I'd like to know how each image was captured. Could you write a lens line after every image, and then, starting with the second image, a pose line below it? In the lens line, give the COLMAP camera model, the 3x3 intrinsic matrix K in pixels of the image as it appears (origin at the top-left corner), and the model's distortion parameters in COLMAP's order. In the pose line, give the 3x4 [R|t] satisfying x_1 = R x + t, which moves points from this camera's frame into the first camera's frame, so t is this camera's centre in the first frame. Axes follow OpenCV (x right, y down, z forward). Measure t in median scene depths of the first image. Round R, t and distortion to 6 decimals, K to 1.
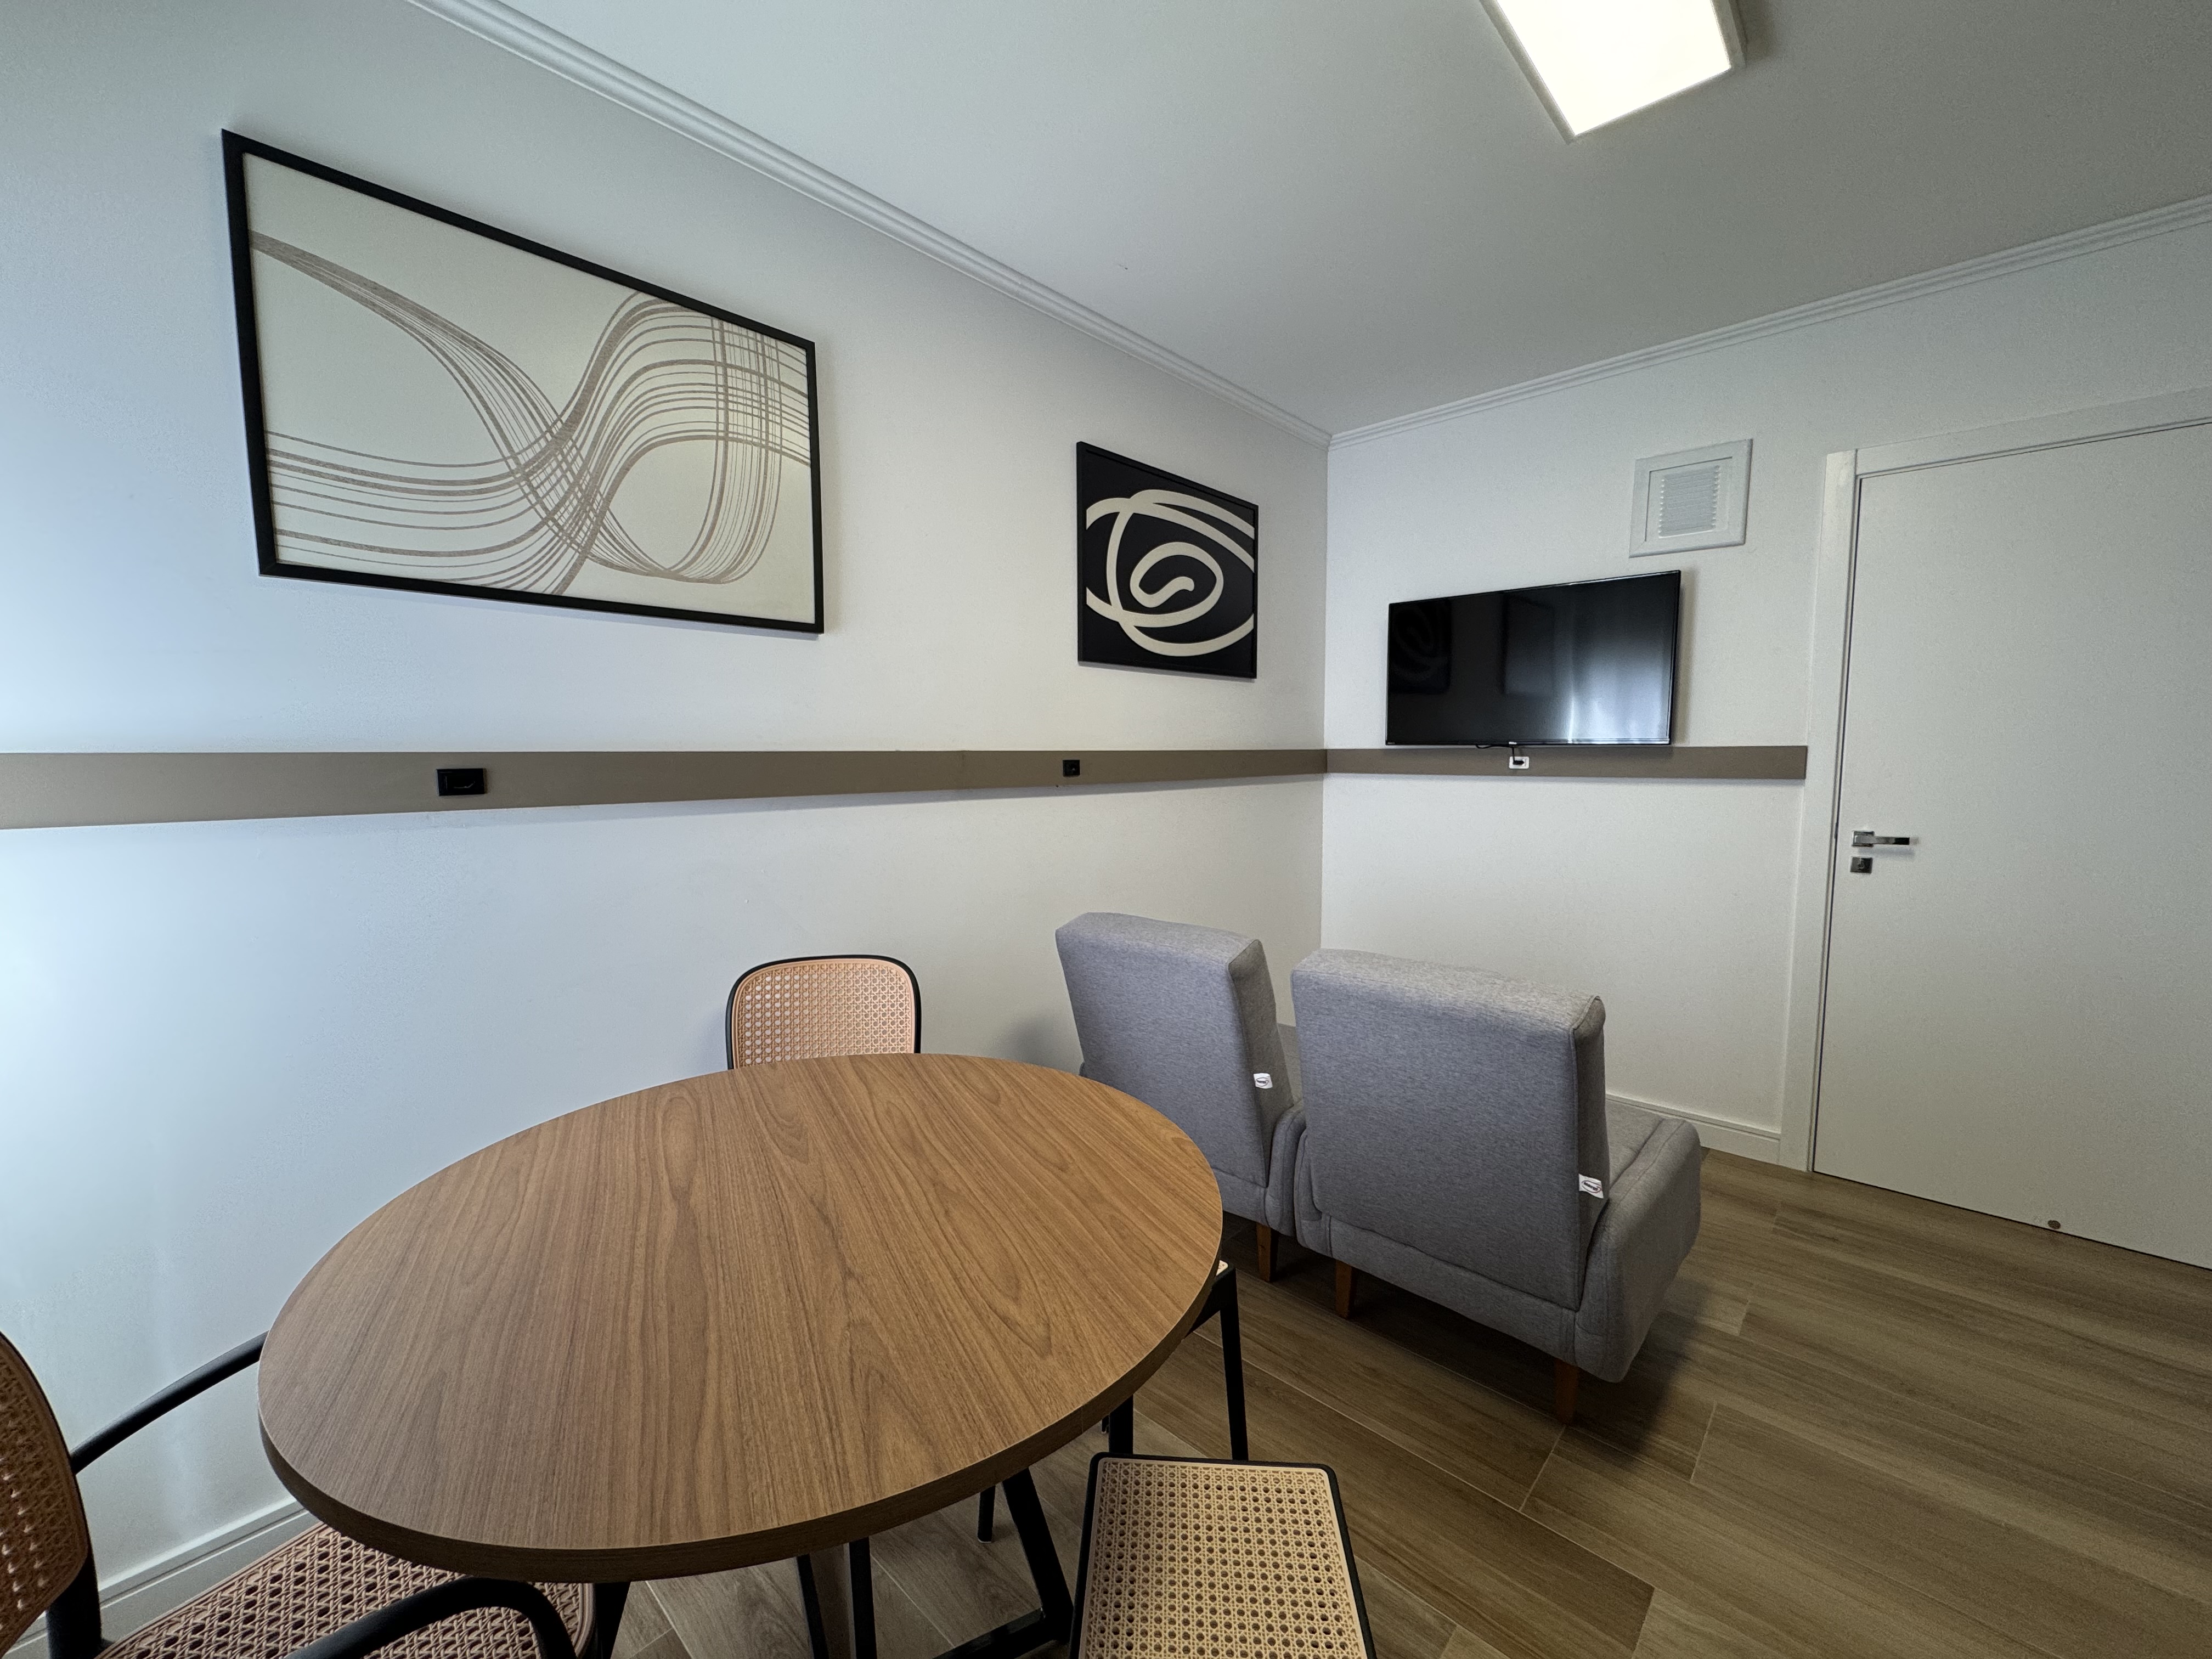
lens RADIAL K [[884.0, 0, 1107.5], [0, 884.0, 828.3], [0, 0, 1]] dist [-0.002734, 0.000041]
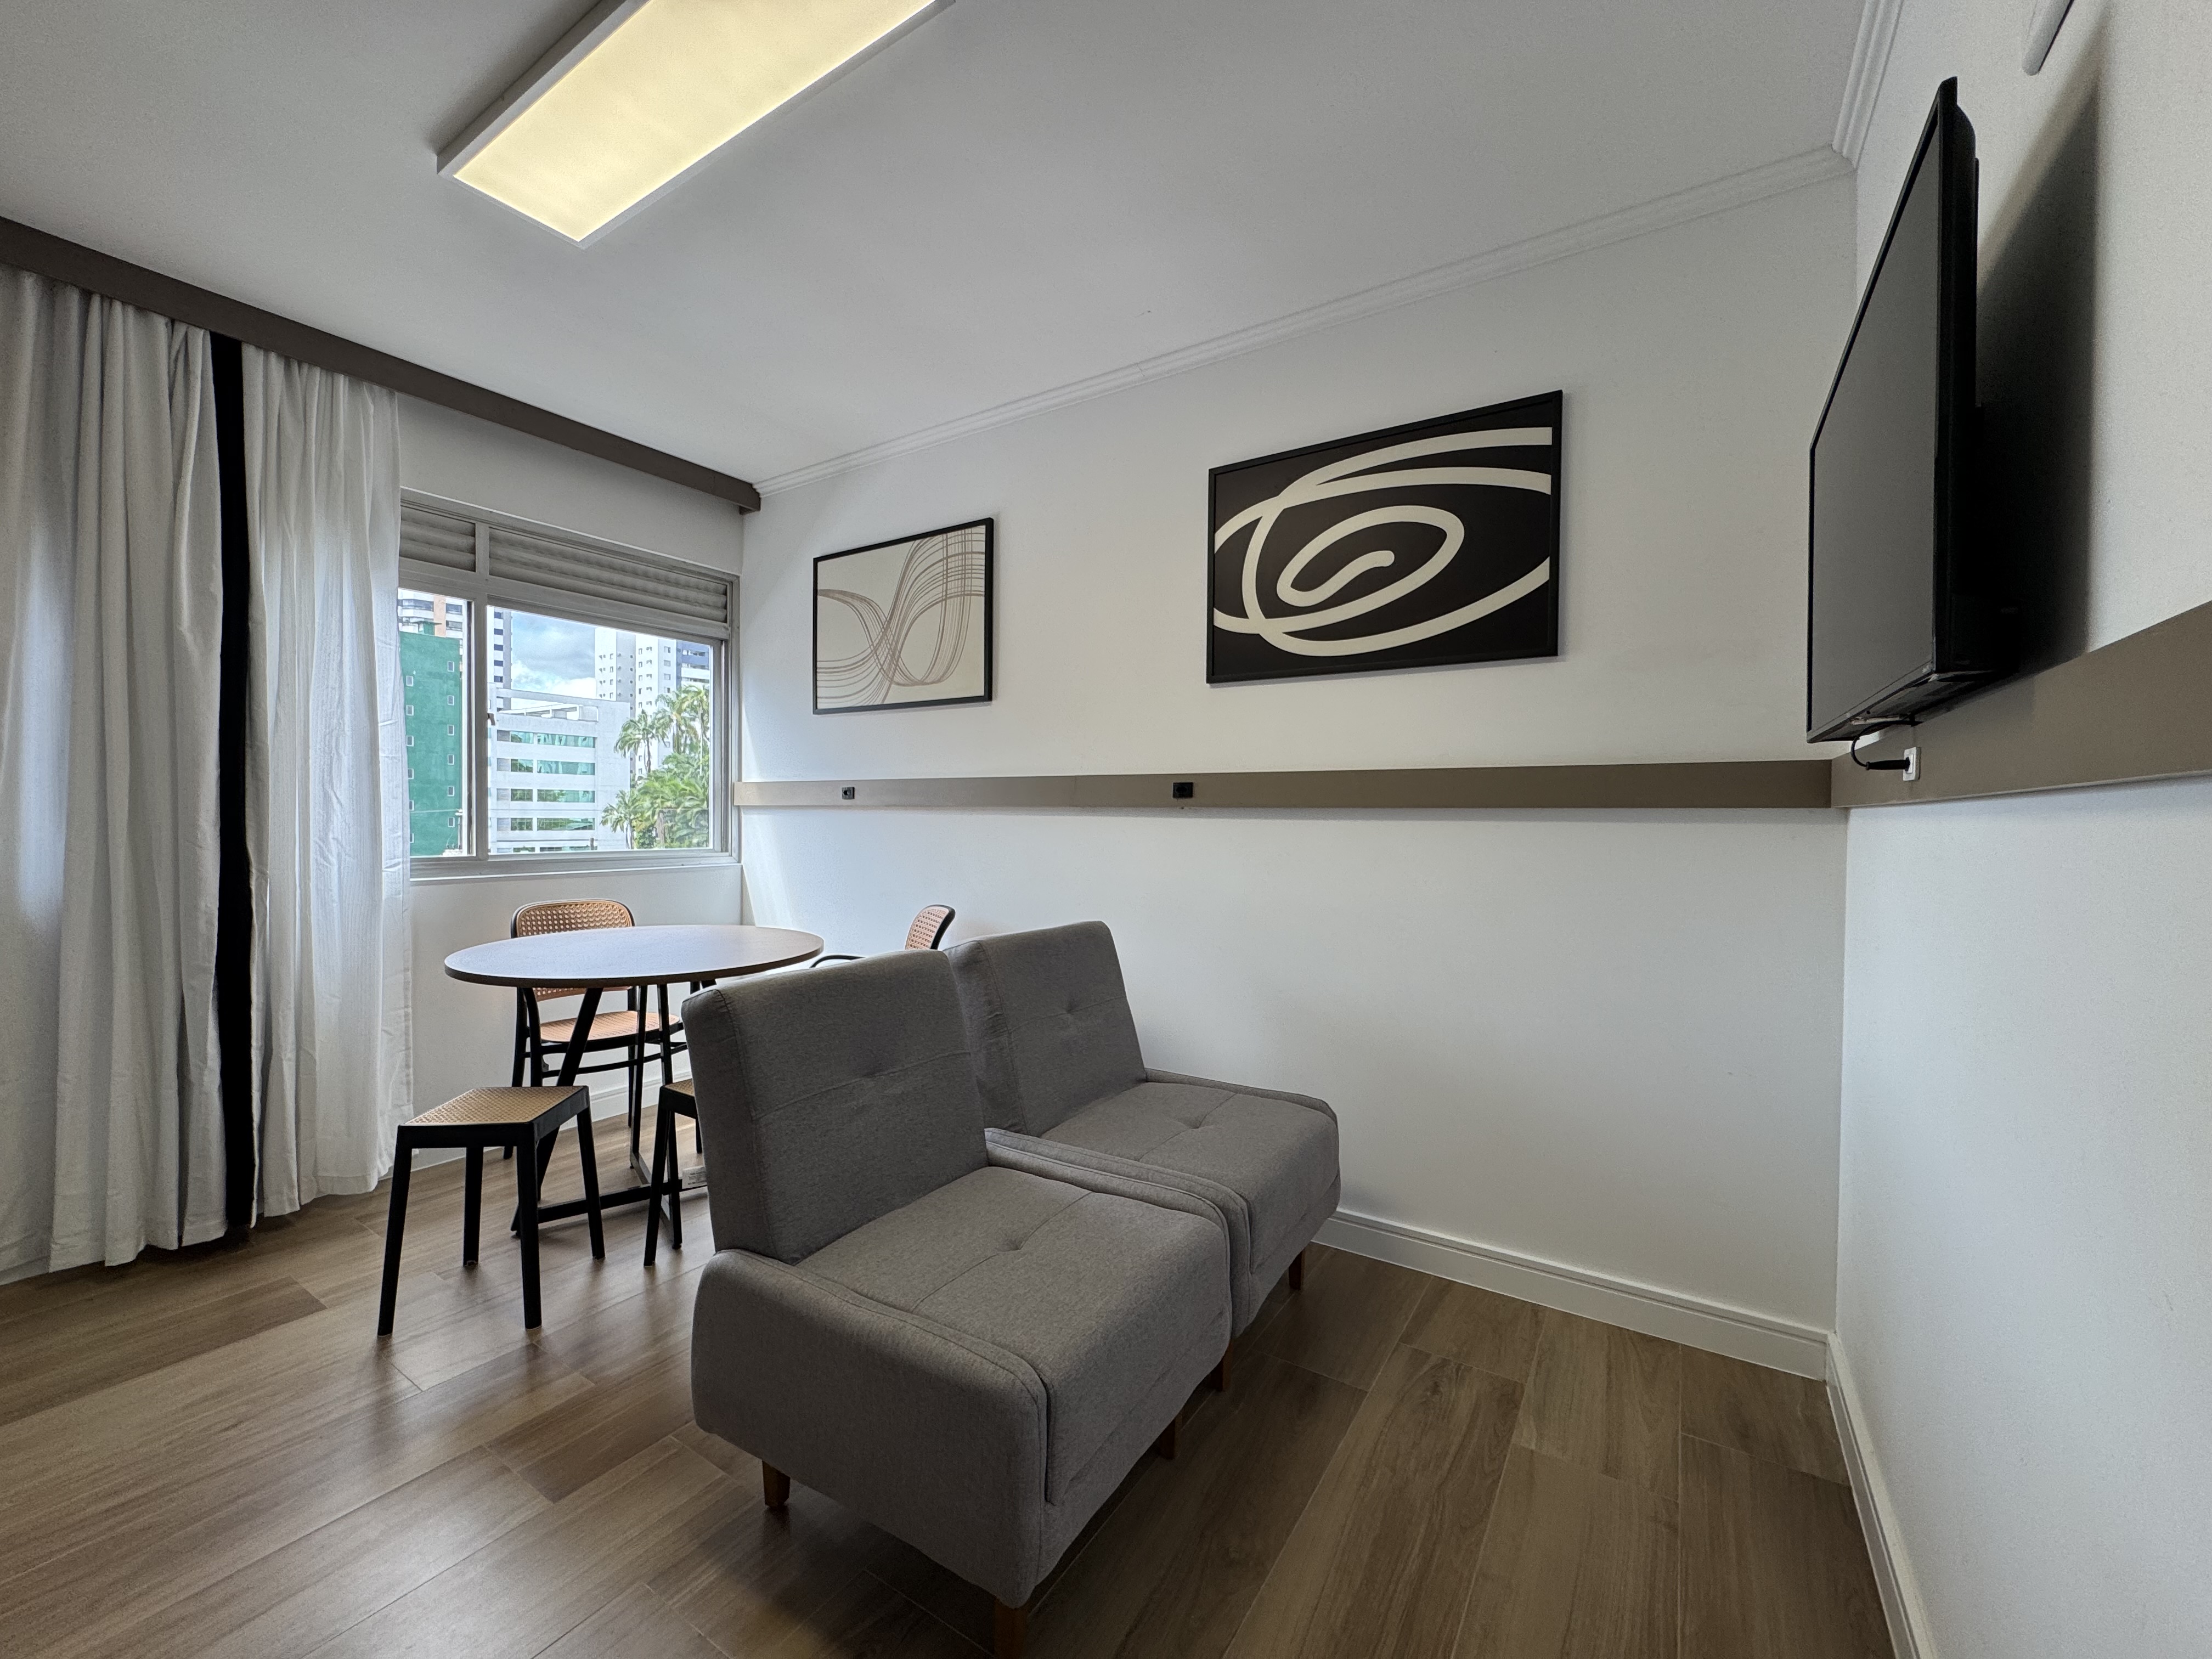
lens RADIAL K [[884.0, 0, 1107.5], [0, 884.0, 828.3], [0, 0, 1]] dist [-0.002734, 0.000041]
pose [[0.171234, 0.020295, -0.985021, 1.470372], [-0.095902, 0.995383, 0.003837, -0.031444], [0.980552, 0.093808, 0.172390, 1.151412]]
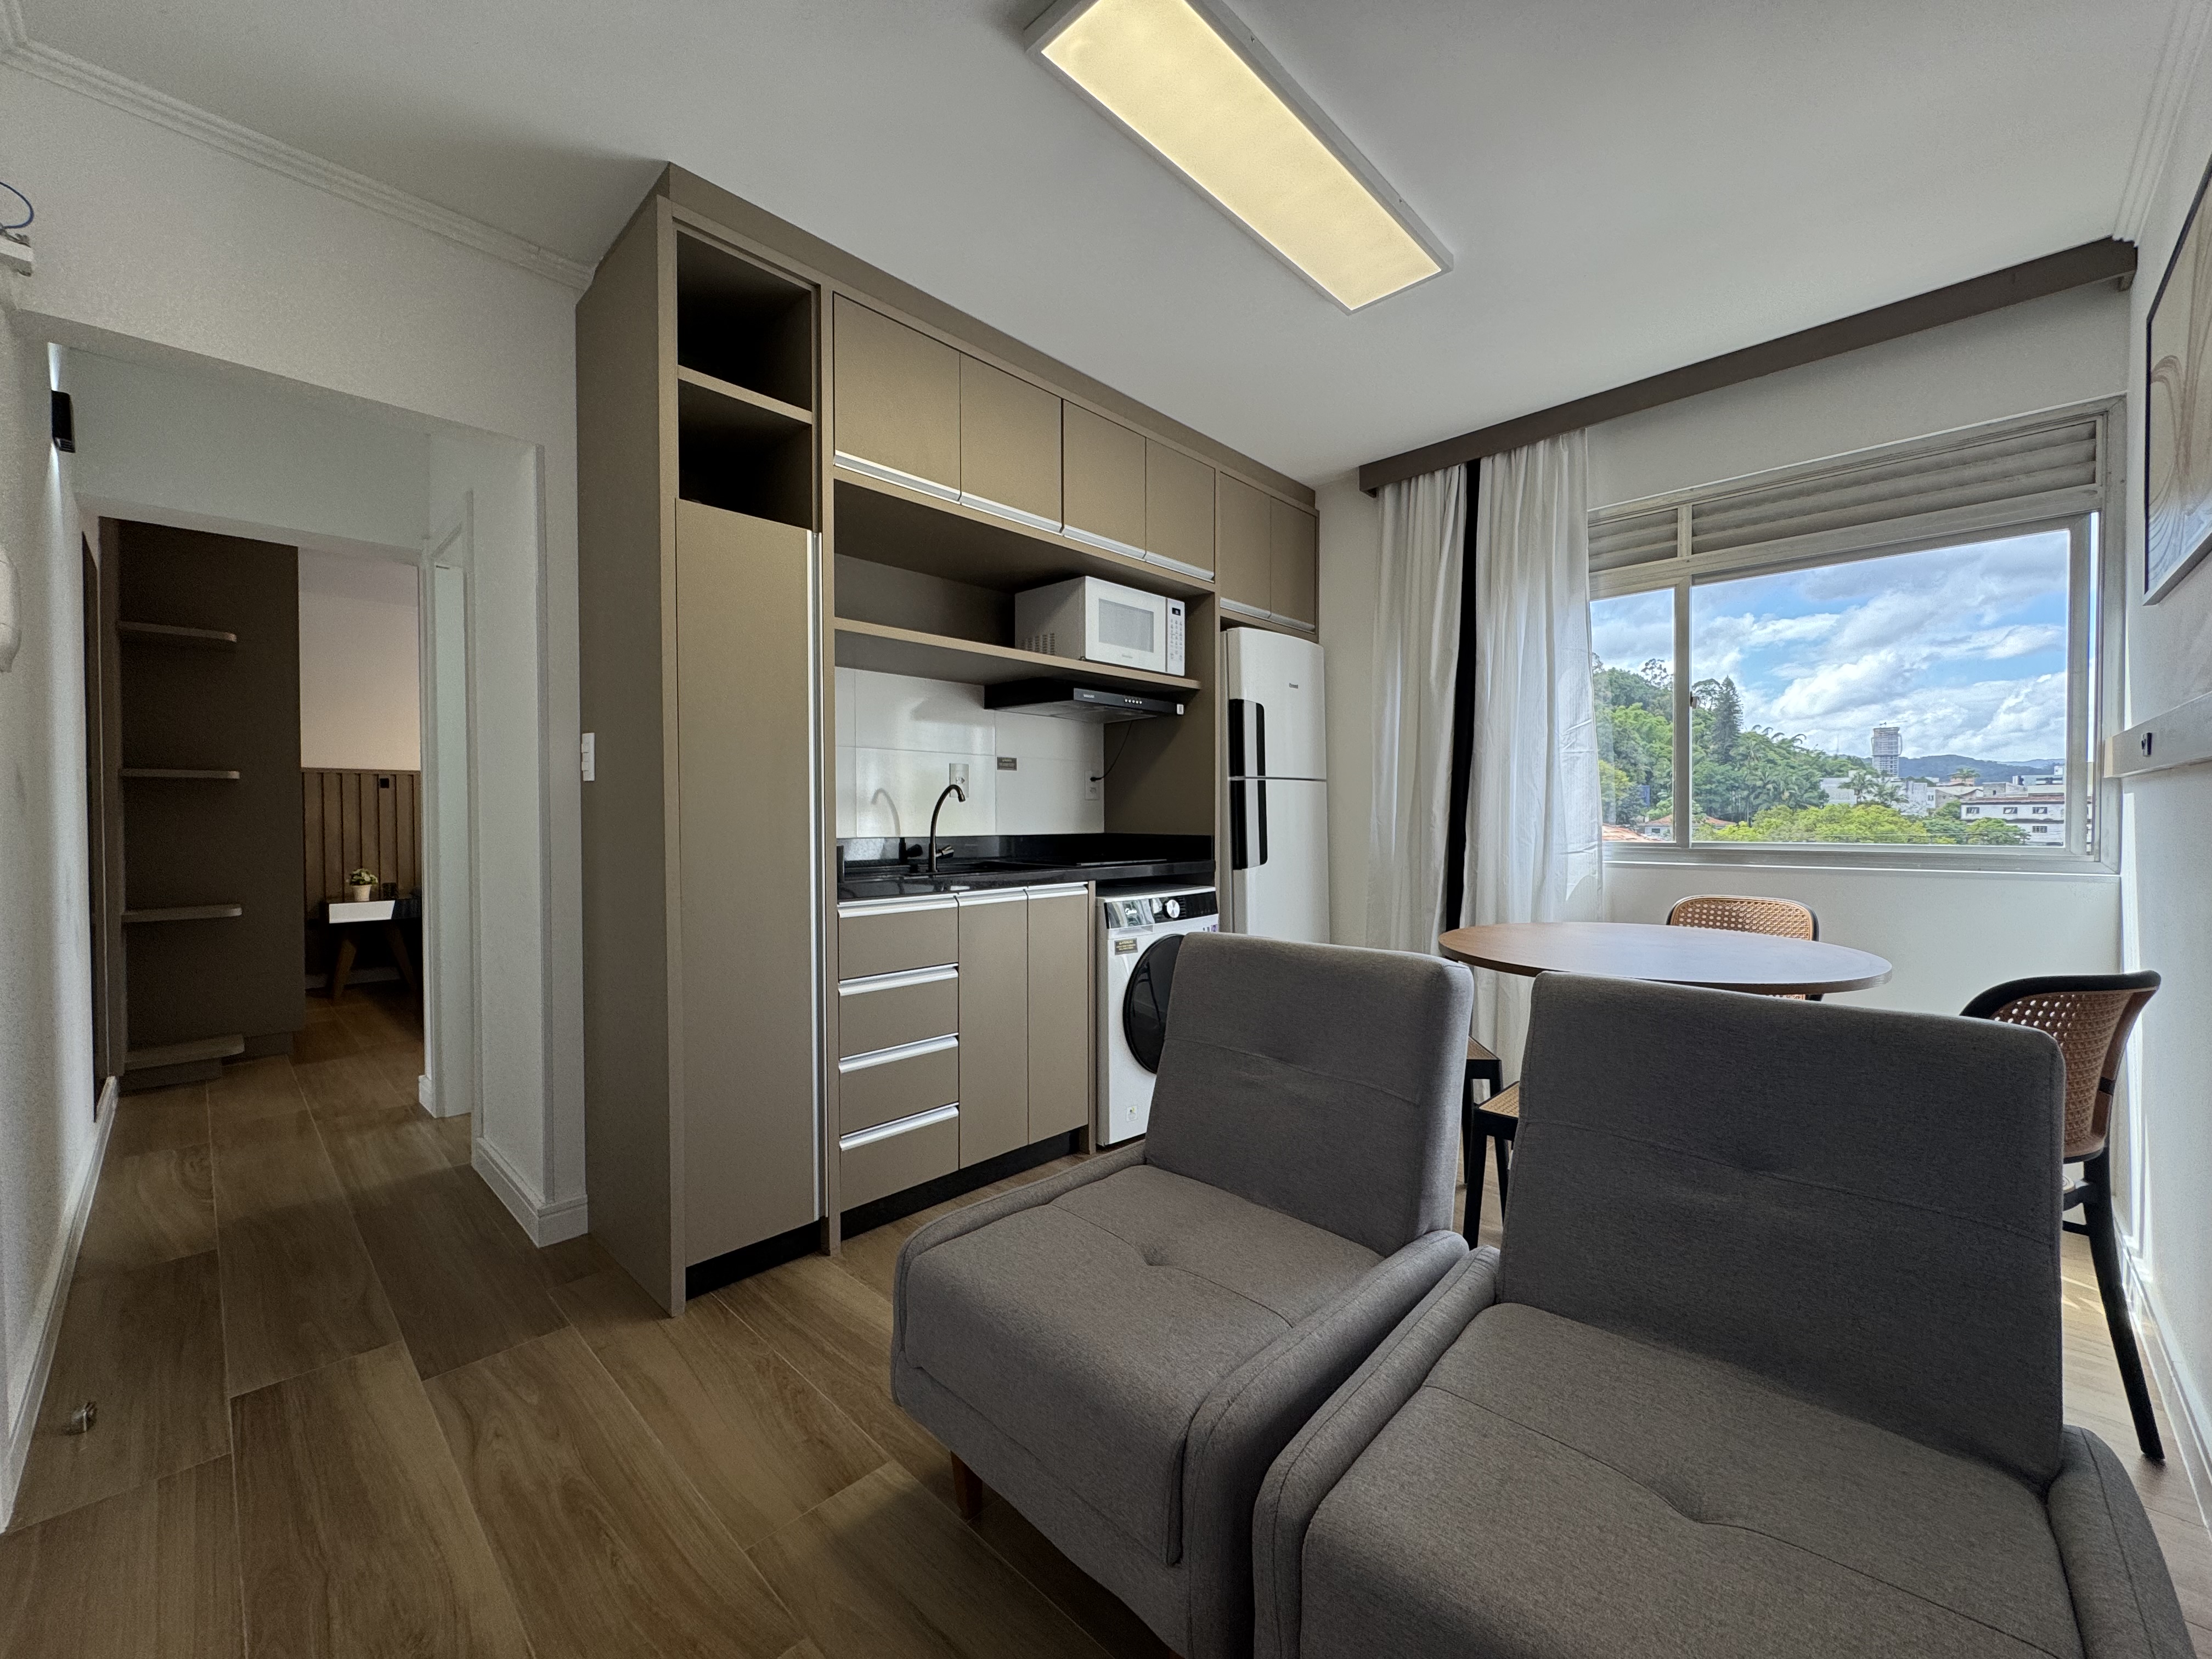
lens RADIAL K [[884.0, 0, 1107.5], [0, 884.0, 828.3], [0, 0, 1]] dist [-0.002734, 0.000041]
pose [[-0.999787, 0.009496, 0.018323, 0.589668], [0.011336, 0.994609, 0.103074, -0.071416], [-0.017245, 0.103260, -0.994505, 2.008696]]
